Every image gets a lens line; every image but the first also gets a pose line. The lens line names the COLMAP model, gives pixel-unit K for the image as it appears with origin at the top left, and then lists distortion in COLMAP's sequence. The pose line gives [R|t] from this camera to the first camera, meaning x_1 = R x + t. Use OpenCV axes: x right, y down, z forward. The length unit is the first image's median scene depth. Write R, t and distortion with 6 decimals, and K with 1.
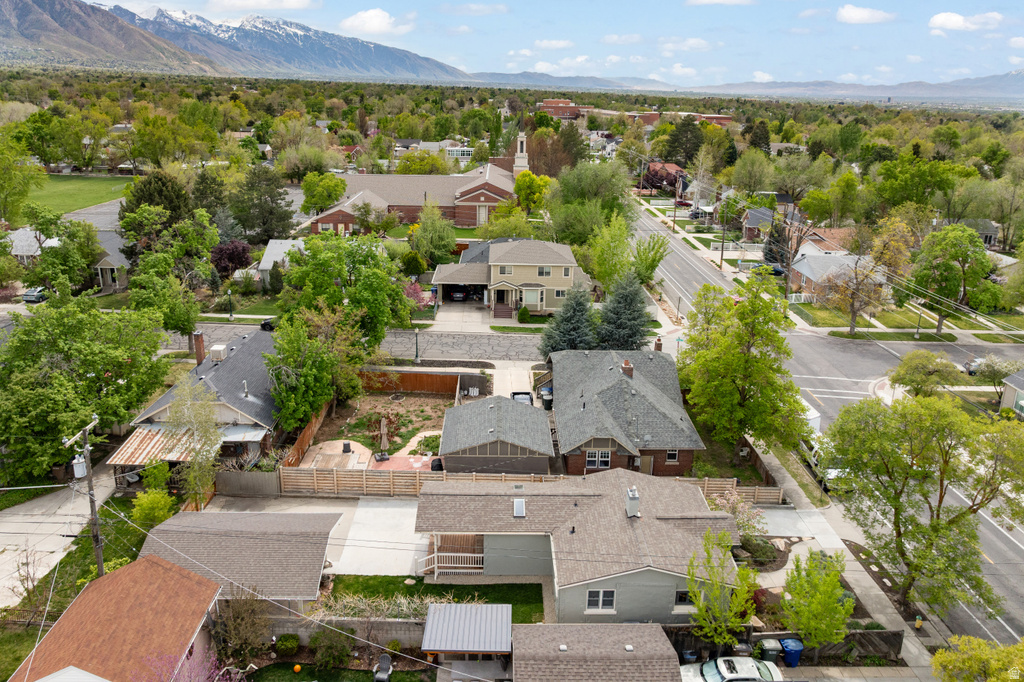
lens RADIAL K [[718.6, 0, 516.4], [0, 718.6, 299.3], [0, 0, 1]] dist [-0.050580, 0.018682]
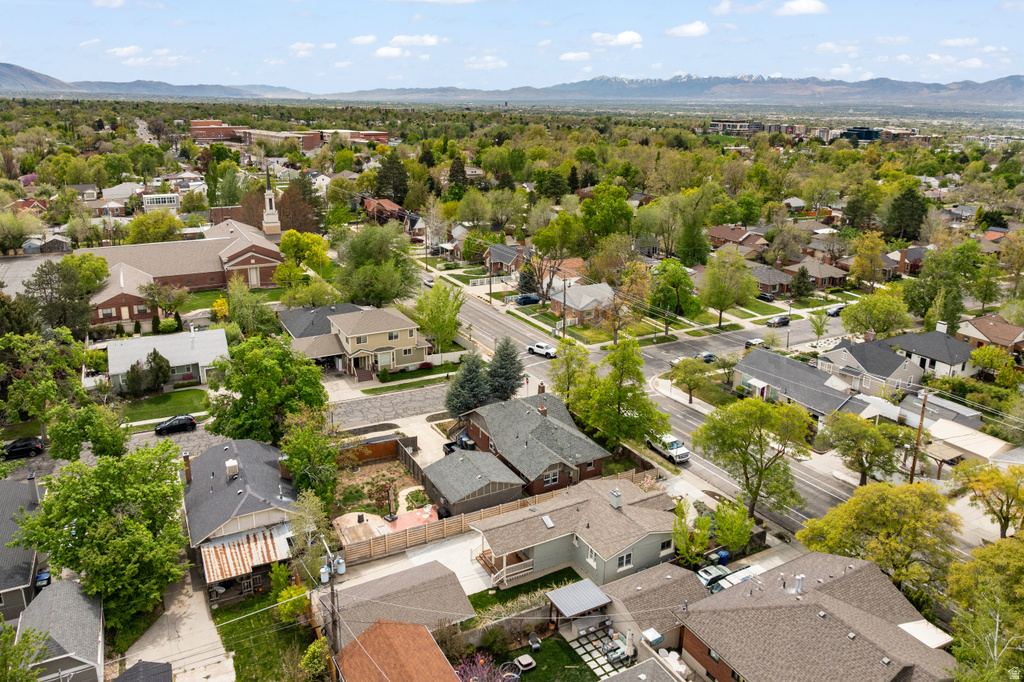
lens RADIAL K [[718.6, 0, 516.3], [0, 718.6, 302.1], [0, 0, 1]] dist [-0.050580, 0.018682]
pose [[0.884087, -0.131847, 0.448337, -0.140868], [0.133855, 0.990623, 0.027371, -0.045755], [-0.447742, 0.035814, 0.893445, -0.069738]]
